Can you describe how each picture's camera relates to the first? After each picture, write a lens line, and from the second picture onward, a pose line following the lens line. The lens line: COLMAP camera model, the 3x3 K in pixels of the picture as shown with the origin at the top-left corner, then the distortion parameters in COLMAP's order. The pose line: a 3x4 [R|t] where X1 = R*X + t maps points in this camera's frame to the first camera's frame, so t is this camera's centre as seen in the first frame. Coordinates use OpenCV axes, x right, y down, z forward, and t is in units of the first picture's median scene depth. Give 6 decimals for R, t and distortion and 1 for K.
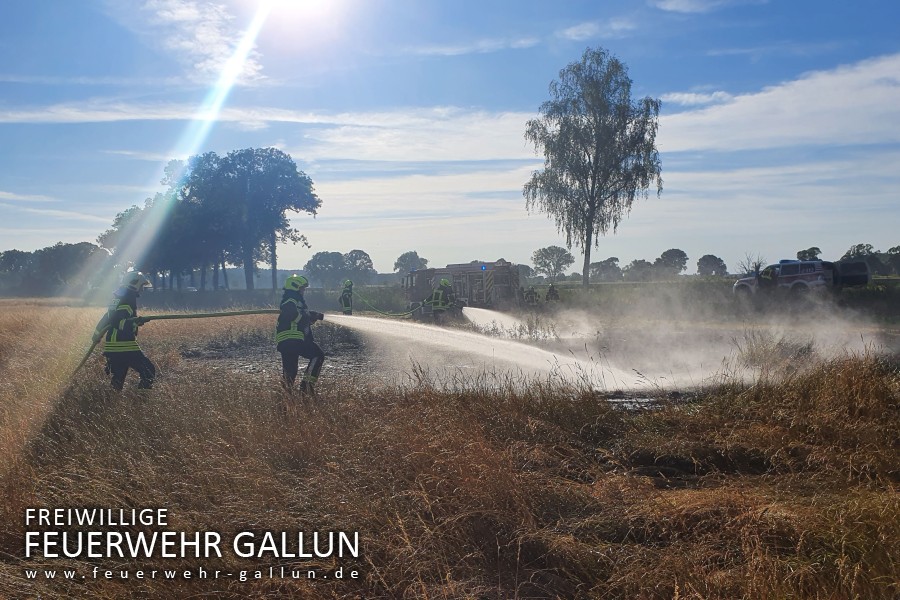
lens RADIAL K [[683.3, 0, 451.2], [0, 683.3, 323.4], [0, 0, 1]] dist [0.112985, -0.205066]
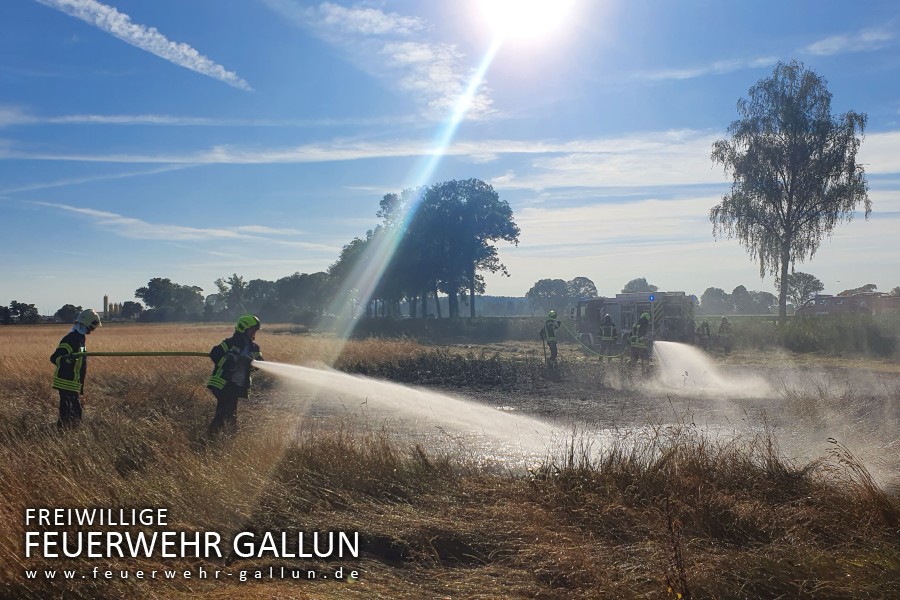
lens RADIAL K [[715.5, 0, 450.1], [0, 715.5, 334.8], [0, 0, 1]] dist [-0.005887, 0.001192]
pose [[0.979385, 0.010691, -0.201718, -0.113964], [-0.017053, 0.999409, -0.029831, 0.009501], [0.201280, 0.032656, 0.978989, -0.040343]]
